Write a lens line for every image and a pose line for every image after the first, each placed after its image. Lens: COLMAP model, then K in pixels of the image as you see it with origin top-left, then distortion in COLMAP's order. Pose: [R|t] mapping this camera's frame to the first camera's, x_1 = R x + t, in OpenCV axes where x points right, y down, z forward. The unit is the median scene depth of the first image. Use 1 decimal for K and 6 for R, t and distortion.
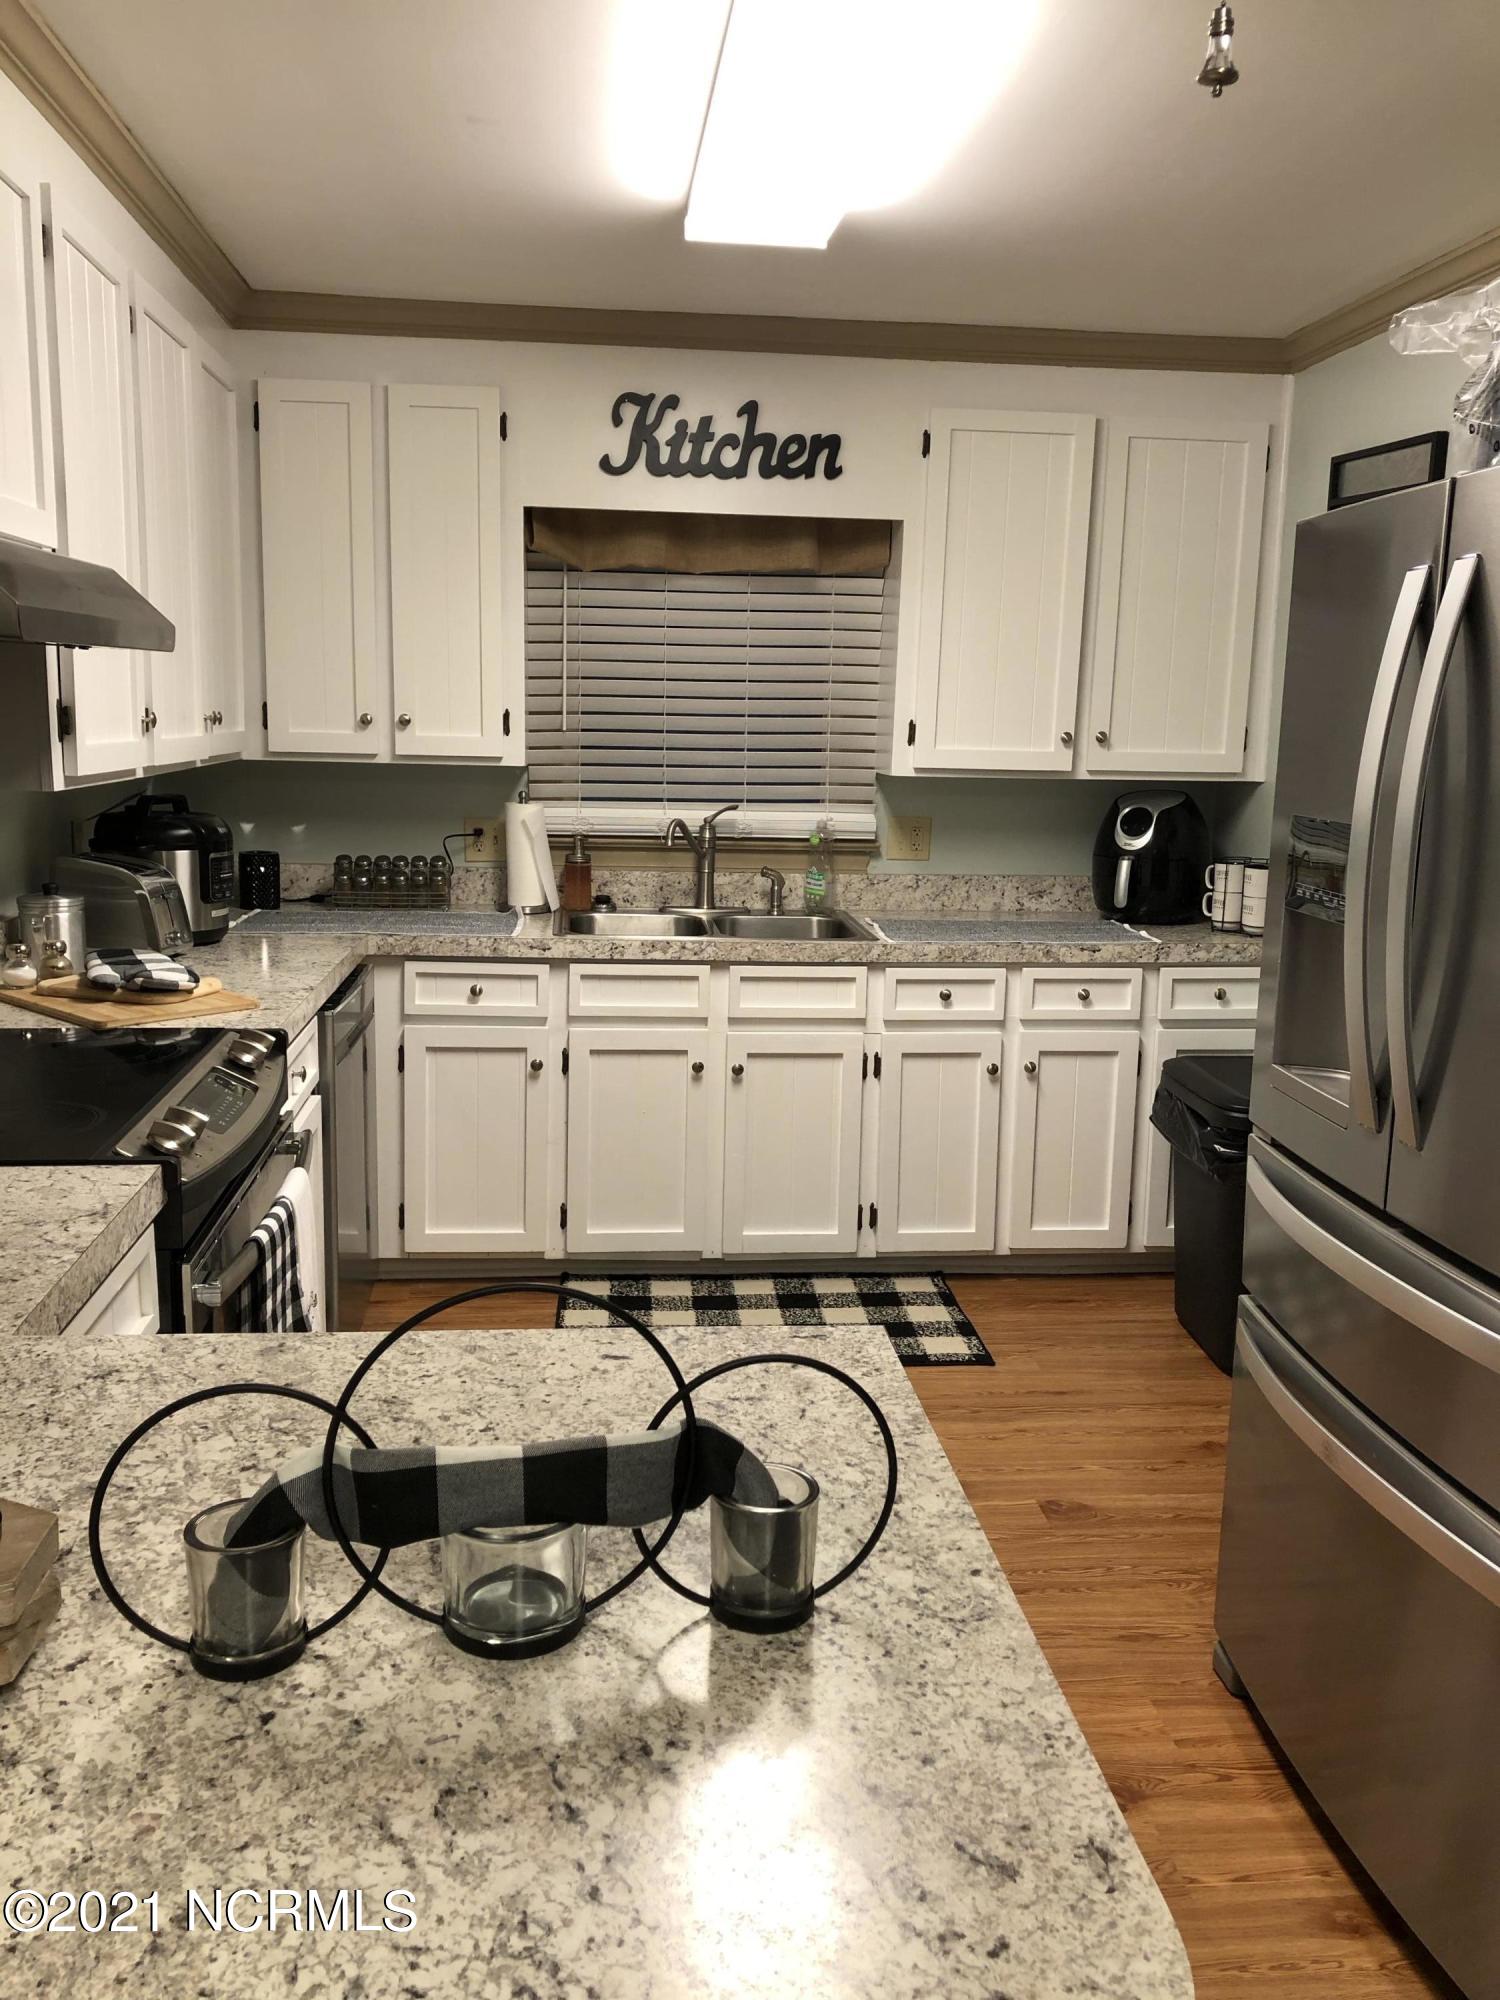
lens RADIAL K [[1629.7, 0, 733.3], [0, 1629.7, 984.3], [0, 0, 1]] dist [0.006478, -0.006831]
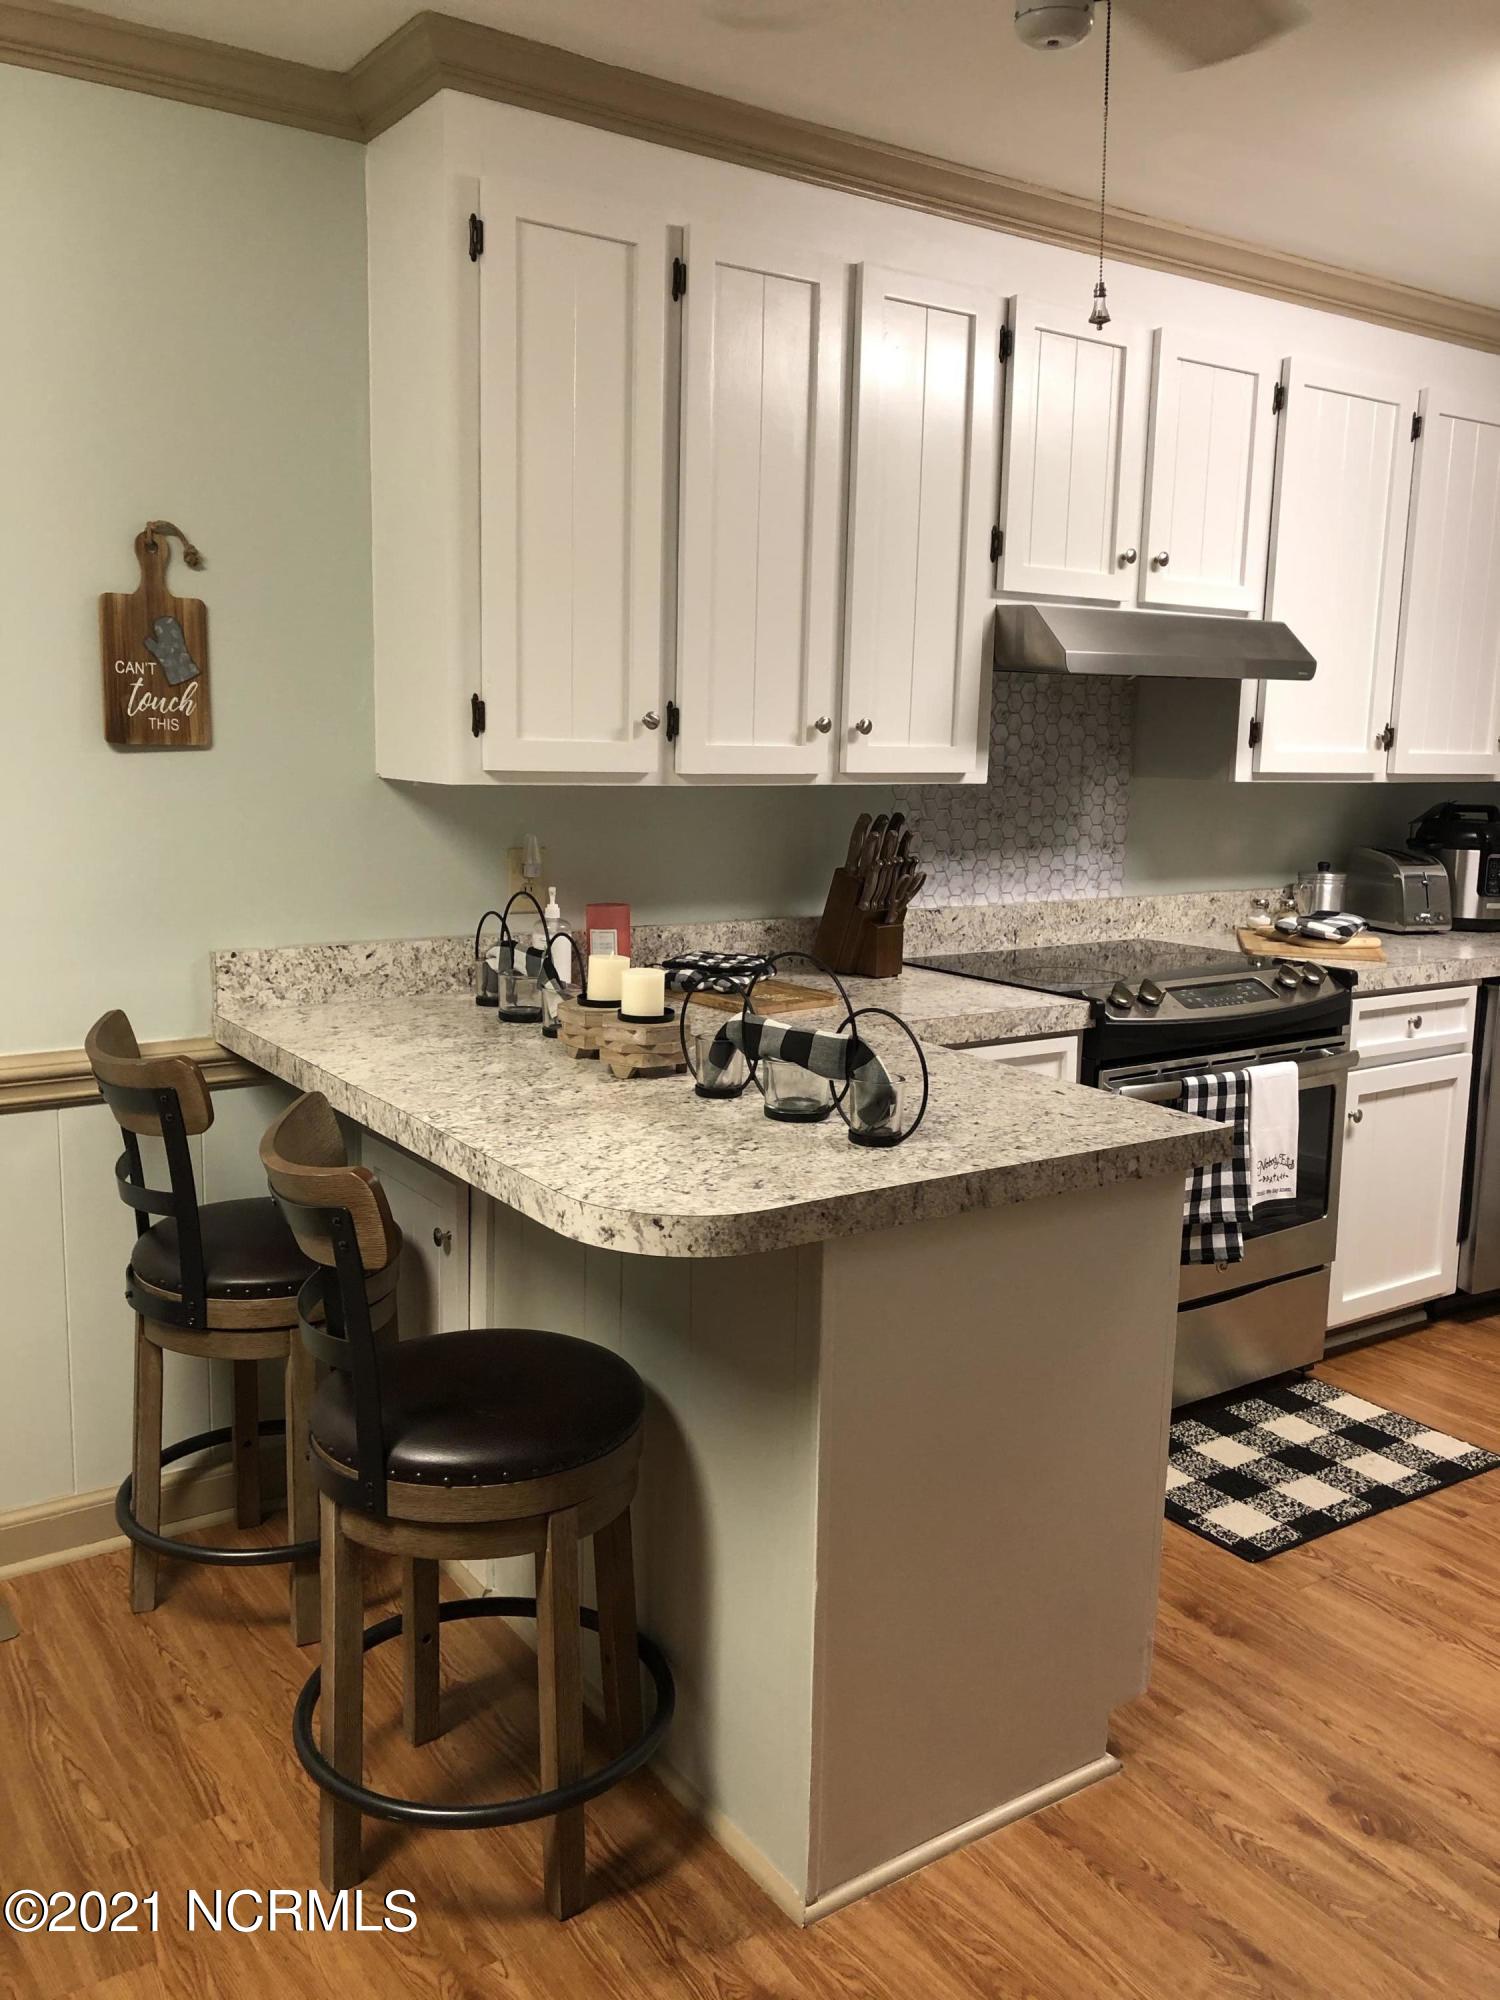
lens RADIAL K [[1629.7, 0, 741.5], [0, 1629.7, 1009.8], [0, 0, 1]] dist [0.006478, -0.006831]
pose [[0.469859, 0.138617, -0.871790, 0.414927], [-0.156731, 0.985003, 0.072146, 0.027200], [0.868716, 0.102738, 0.484538, -0.028940]]
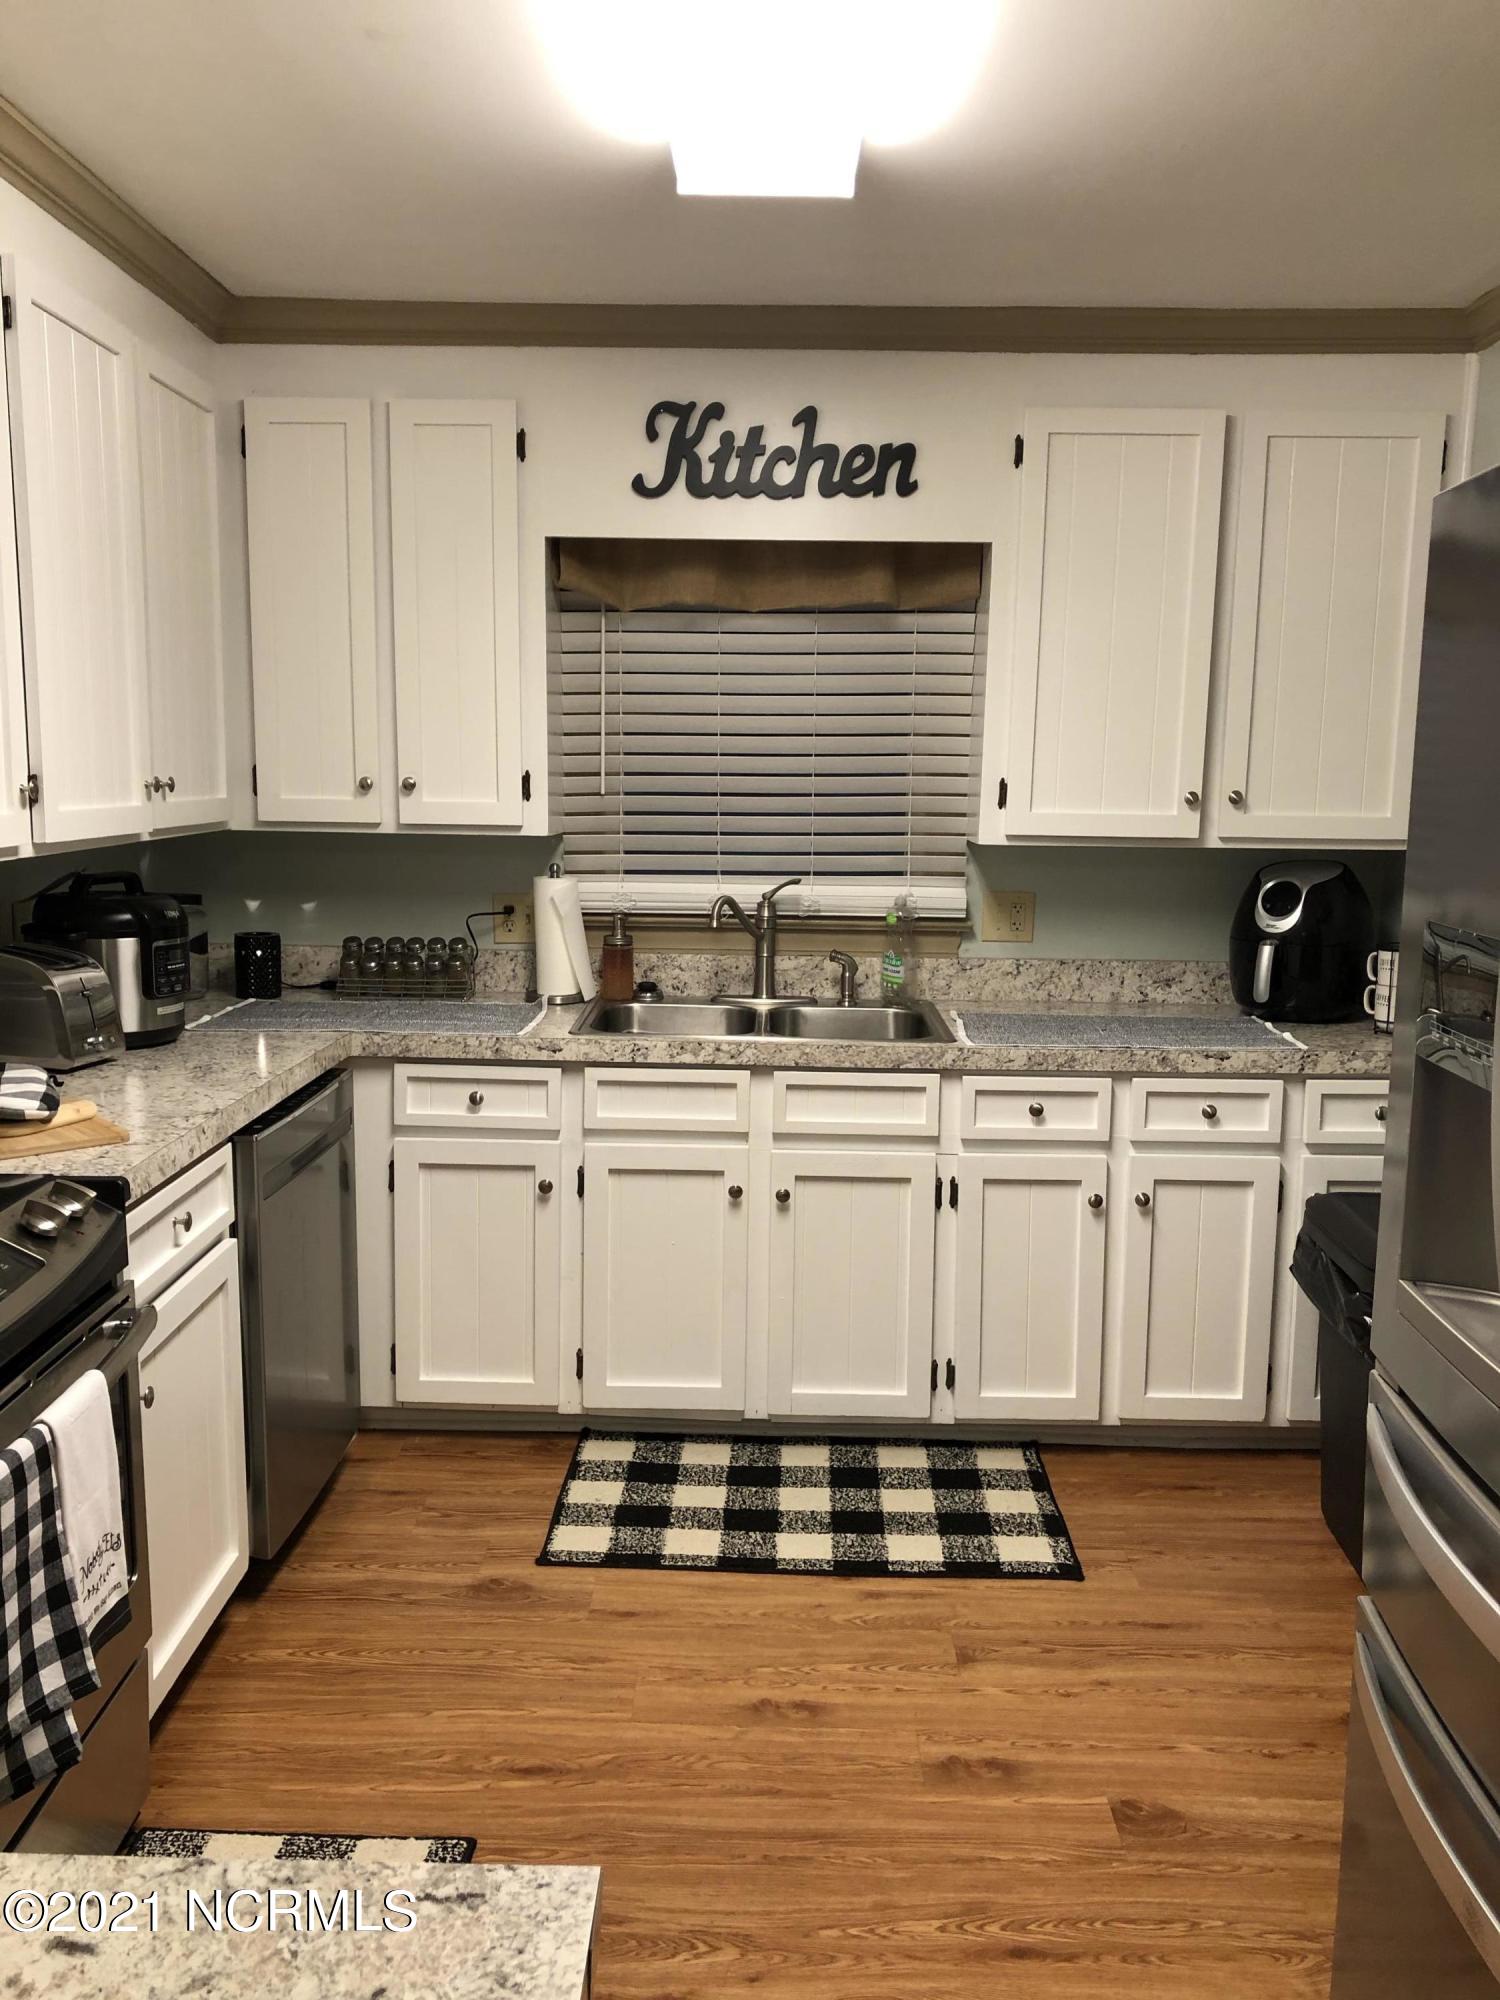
lens RADIAL K [[1629.7, 0, 748.2], [0, 1629.7, 987.9], [0, 0, 1]] dist [0.006478, -0.006831]
pose [[0.993795, 0.006552, -0.111035, 0.075854], [-0.009864, 0.999522, -0.029308, -0.029504], [0.110790, 0.030221, 0.993384, 0.159630]]
